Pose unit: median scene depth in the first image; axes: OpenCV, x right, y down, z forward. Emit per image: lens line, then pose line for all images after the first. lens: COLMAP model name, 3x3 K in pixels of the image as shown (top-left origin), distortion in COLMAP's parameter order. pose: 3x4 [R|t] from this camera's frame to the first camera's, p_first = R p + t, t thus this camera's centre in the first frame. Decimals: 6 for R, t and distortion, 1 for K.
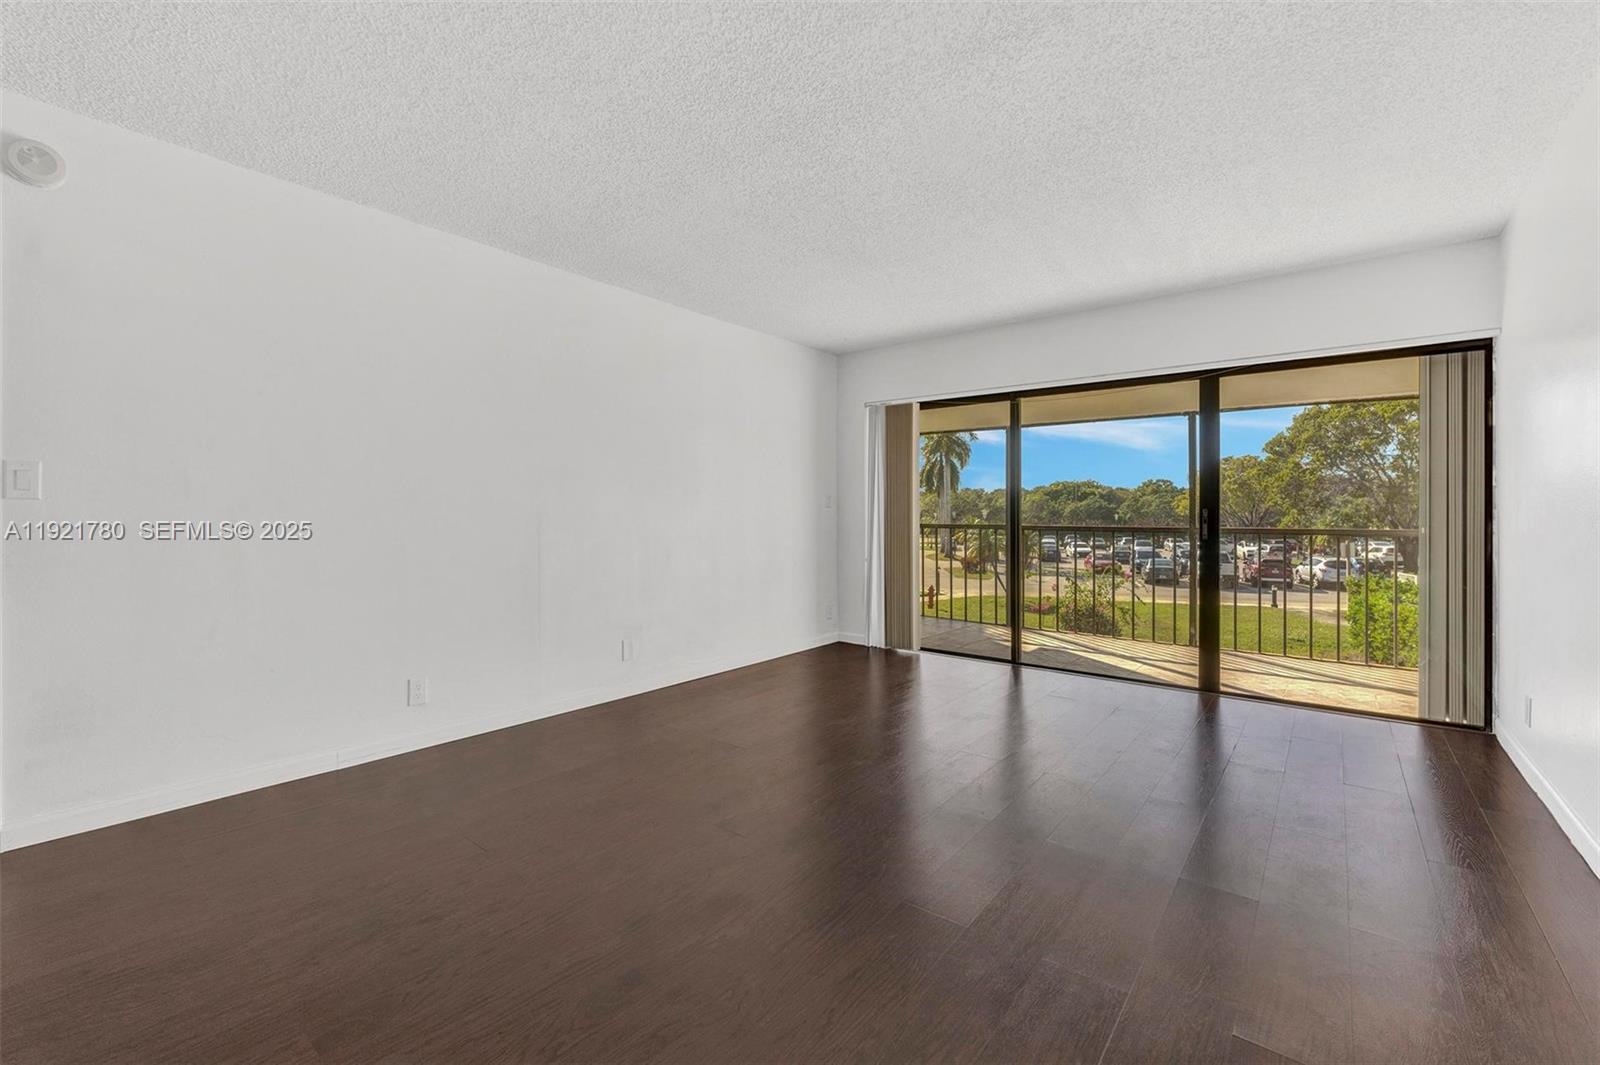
lens RADIAL K [[677.4, 0, 790.9], [0, 677.4, 520.8], [0, 0, 1]] dist [-0.000016, 0.000074]
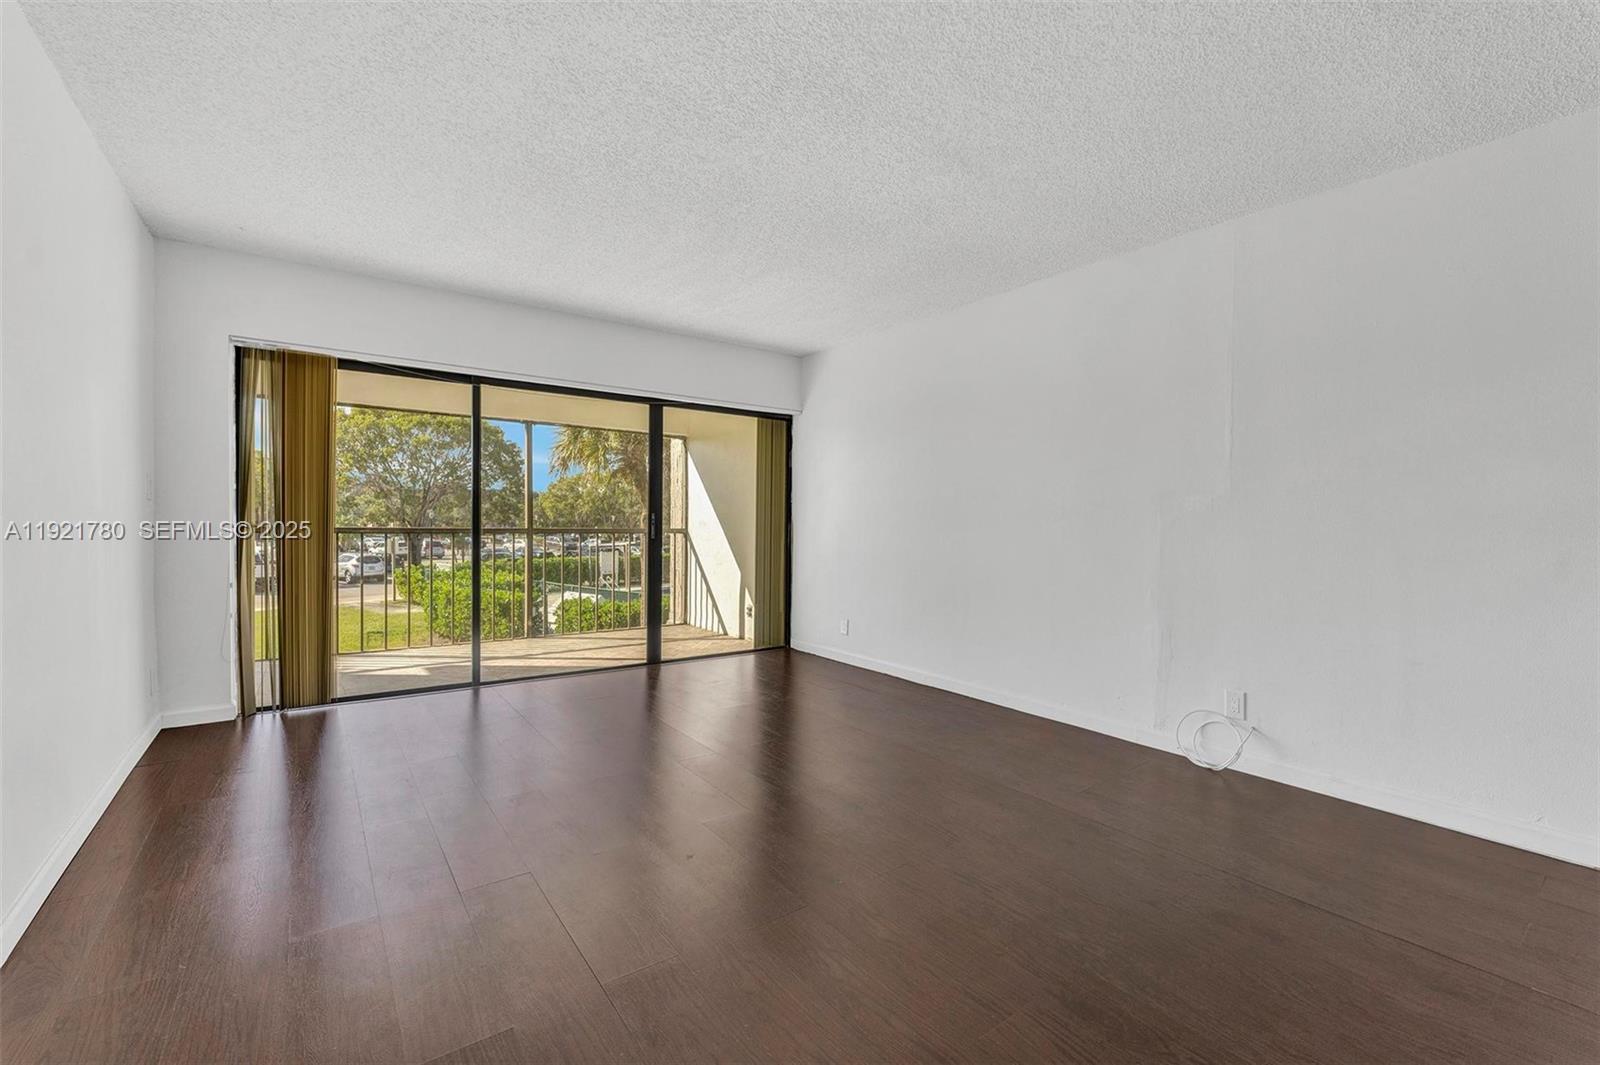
lens RADIAL K [[677.4, 0, 787.8], [0, 677.4, 539.2], [0, 0, 1]] dist [-0.000016, 0.000074]
pose [[0.263966, -0.025206, 0.964203, -0.349039], [-0.004168, 0.999619, 0.027273, -0.004070], [-0.964523, -0.011218, 0.263760, 0.319580]]
